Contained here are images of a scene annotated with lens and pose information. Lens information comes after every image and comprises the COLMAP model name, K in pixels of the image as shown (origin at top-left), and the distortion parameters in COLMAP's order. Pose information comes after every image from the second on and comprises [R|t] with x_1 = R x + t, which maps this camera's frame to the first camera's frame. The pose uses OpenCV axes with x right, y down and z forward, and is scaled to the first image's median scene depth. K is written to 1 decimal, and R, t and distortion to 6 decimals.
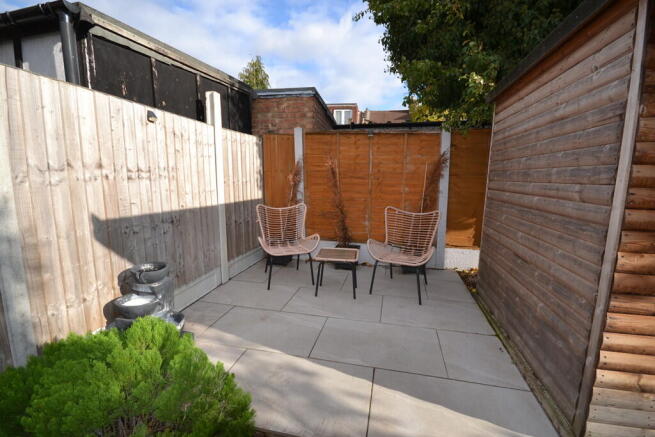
lens RADIAL K [[291.3, 0, 330.9], [0, 291.3, 219.4], [0, 0, 1]] dist [-0.003803, -0.006101]
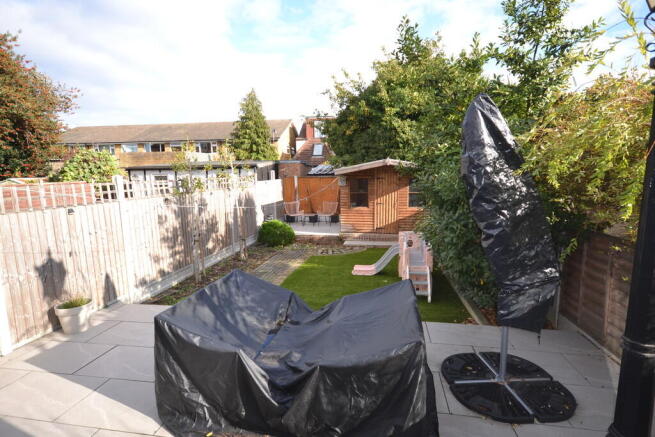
lens RADIAL K [[336.7, 0, 330.0], [0, 336.7, 217.9], [0, 0, 1]] dist [0.016788, -0.002751]
pose [[0.999050, -0.030151, 0.031466, 0.122335], [0.030402, 0.999509, -0.007530, 0.157327], [-0.031224, 0.008480, 0.999476, -2.548257]]
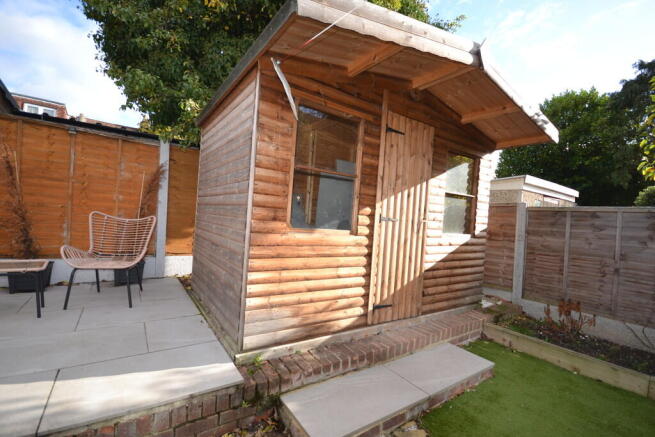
lens RADIAL K [[291.3, 0, 328.8], [0, 291.3, 221.7], [0, 0, 1]] dist [-0.003803, -0.006101]
pose [[0.673998, 0.021381, 0.738423, 0.021165], [0.047217, 0.996290, -0.071945, 0.079076], [-0.737222, 0.083357, 0.670489, -0.129534]]
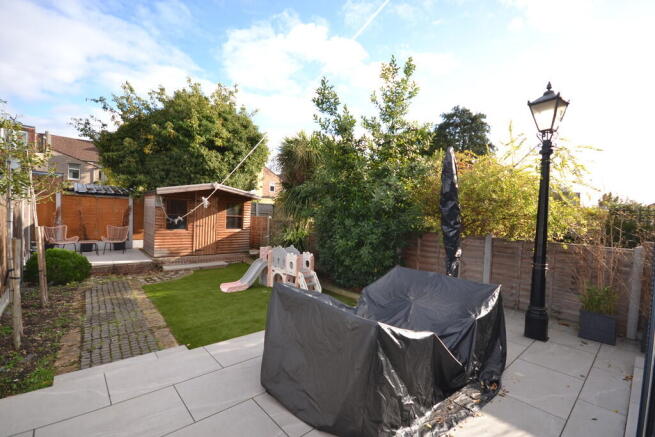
lens RADIAL K [[291.3, 0, 326.3], [0, 291.3, 220.2], [0, 0, 1]] dist [-0.003803, -0.006101]
pose [[0.597362, -0.009364, 0.801917, -0.706981], [0.078170, 0.995850, -0.046602, 0.181161], [-0.798153, 0.090524, 0.595615, -2.096964]]
